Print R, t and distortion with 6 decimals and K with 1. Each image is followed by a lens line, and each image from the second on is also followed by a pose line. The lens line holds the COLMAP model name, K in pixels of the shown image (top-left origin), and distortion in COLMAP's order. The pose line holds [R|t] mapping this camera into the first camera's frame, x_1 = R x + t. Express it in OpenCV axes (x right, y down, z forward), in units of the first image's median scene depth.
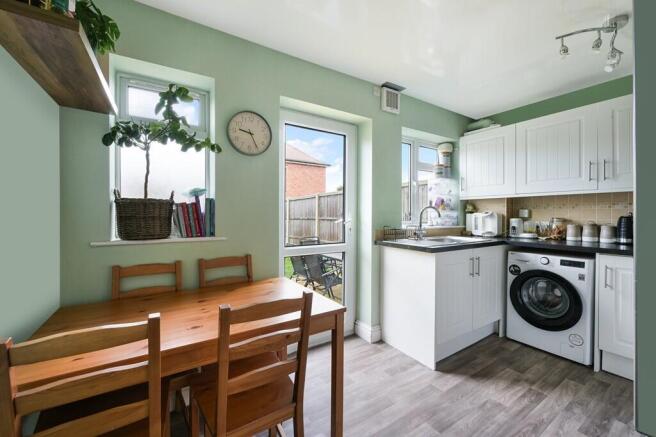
lens RADIAL K [[262.5, 0, 328.0], [0, 262.5, 218.5], [0, 0, 1]] dist [-0.000849, -0.000206]
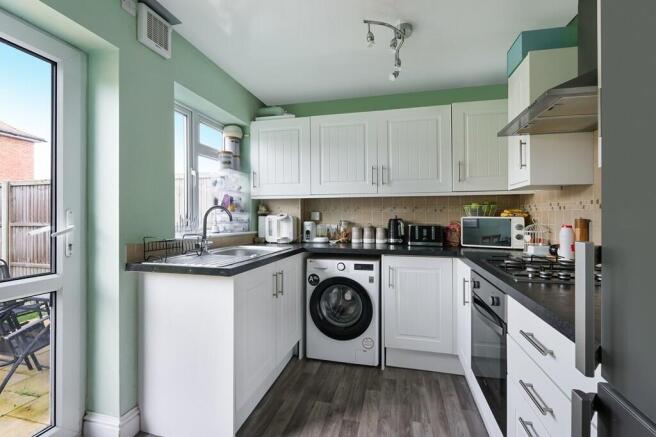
lens RADIAL K [[297.0, 0, 328.0], [0, 297.0, 218.5], [0, 0, 1]] dist [-0.004509, -0.000434]
pose [[0.715148, -0.003764, 0.698963, 0.042490], [0.012086, 0.999903, -0.006981, -0.003348], [-0.698869, 0.013440, 0.715123, 0.229076]]
